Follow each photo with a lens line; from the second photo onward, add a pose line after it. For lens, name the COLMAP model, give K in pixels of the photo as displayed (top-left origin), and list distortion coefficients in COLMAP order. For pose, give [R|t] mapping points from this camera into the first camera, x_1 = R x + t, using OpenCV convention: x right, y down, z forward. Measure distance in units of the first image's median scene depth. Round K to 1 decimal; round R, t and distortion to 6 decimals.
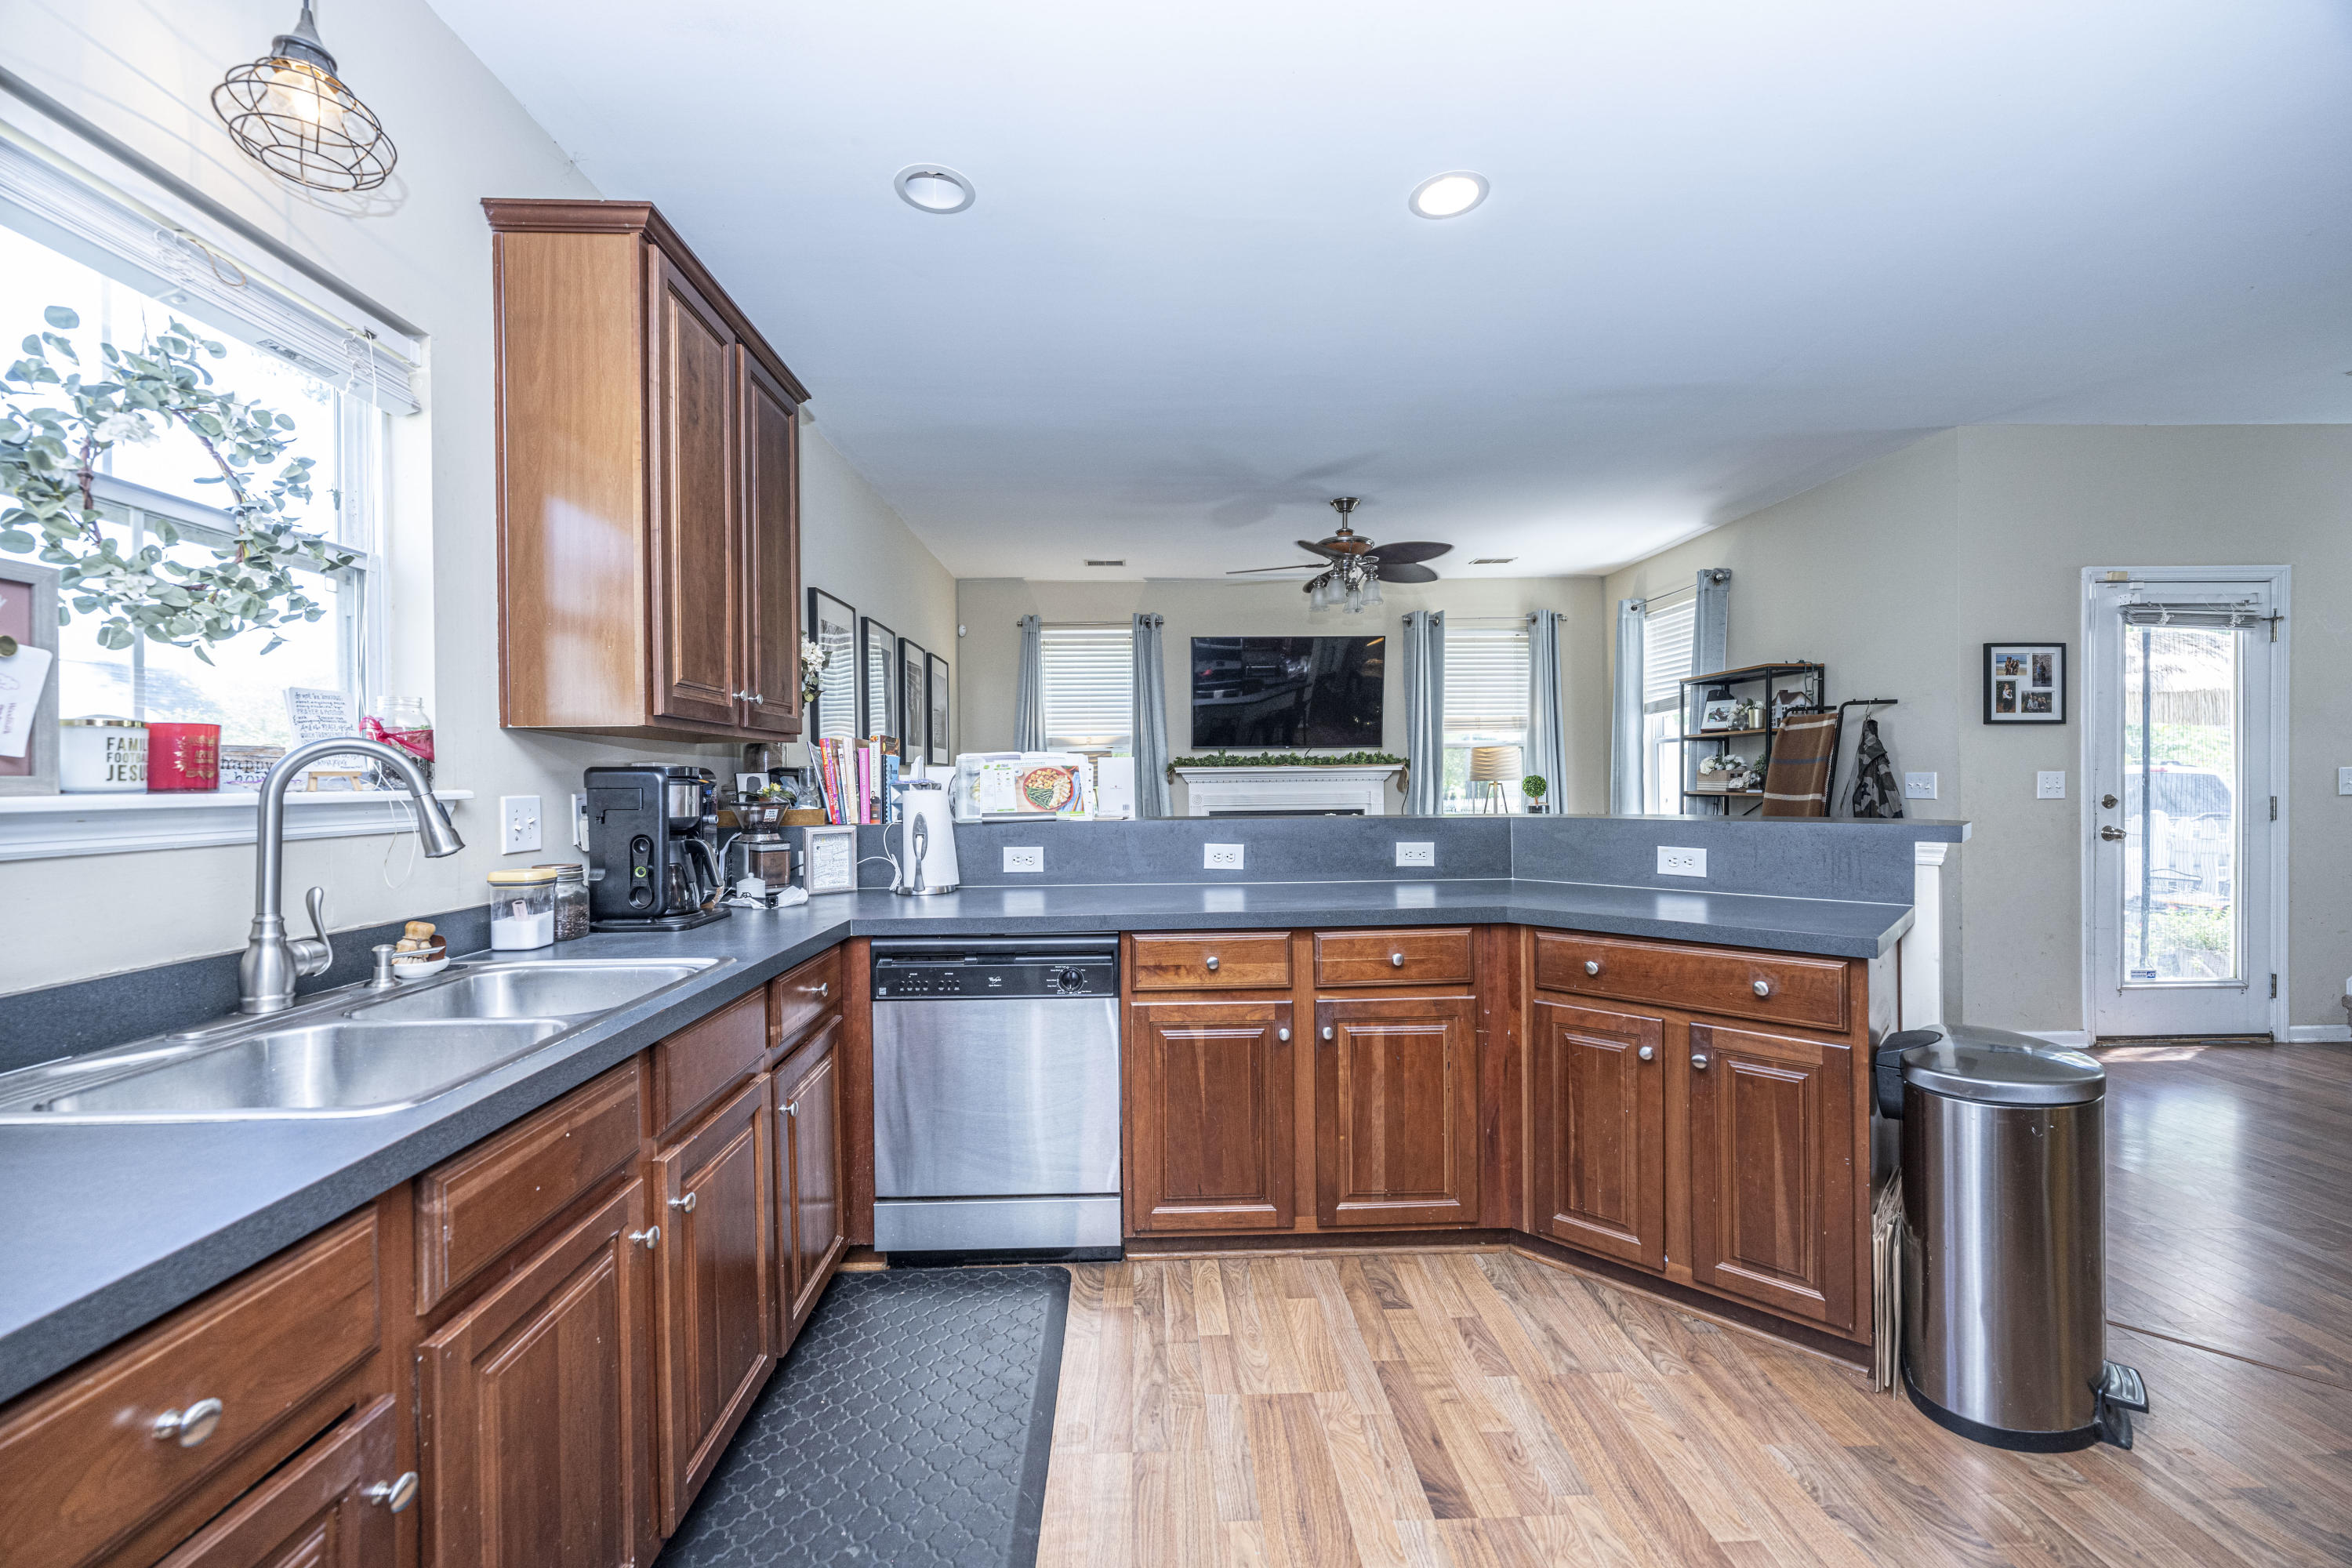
lens RADIAL K [[936.7, 0, 1170.1], [0, 936.7, 778.1], [0, 0, 1]] dist [-0.000477, 0.000034]
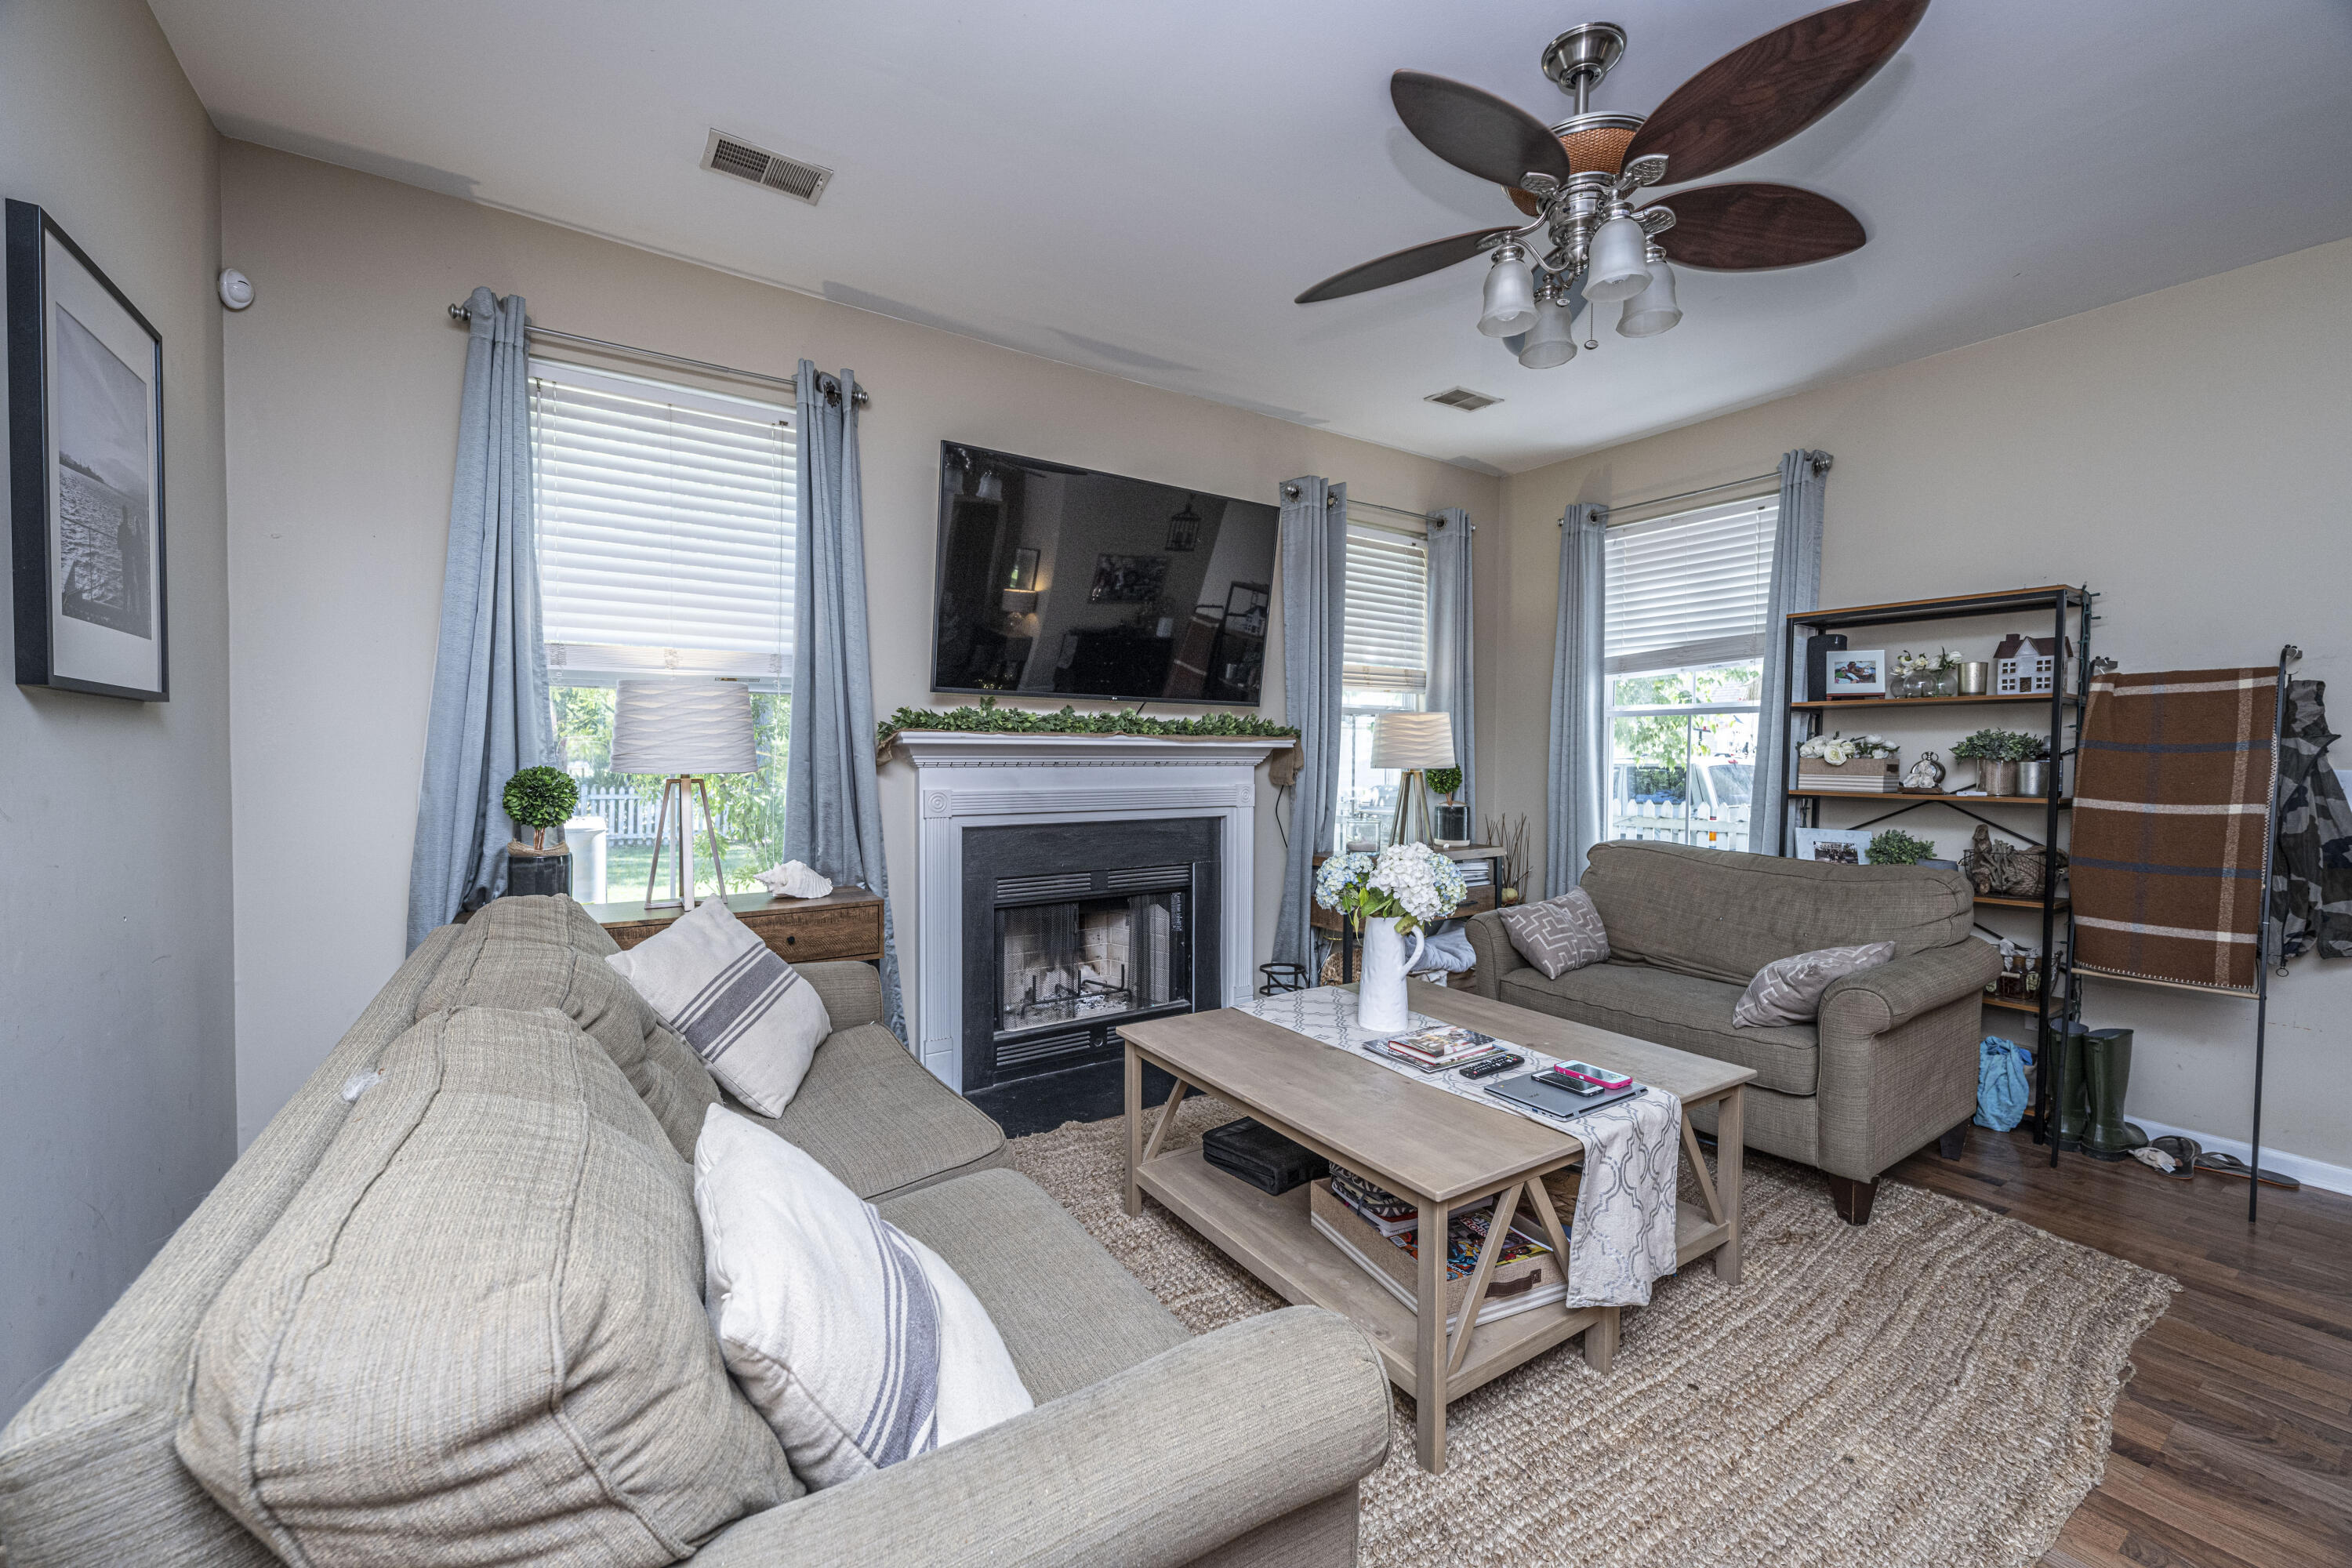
lens RADIAL K [[936.7, 0, 1170.1], [0, 936.7, 778.1], [0, 0, 1]] dist [-0.000477, 0.000034]
pose [[0.850301, 0.003007, 0.526288, -0.117060], [-0.014155, 0.999753, 0.017158, 0.000479], [-0.526106, -0.022039, 0.850133, 0.551305]]
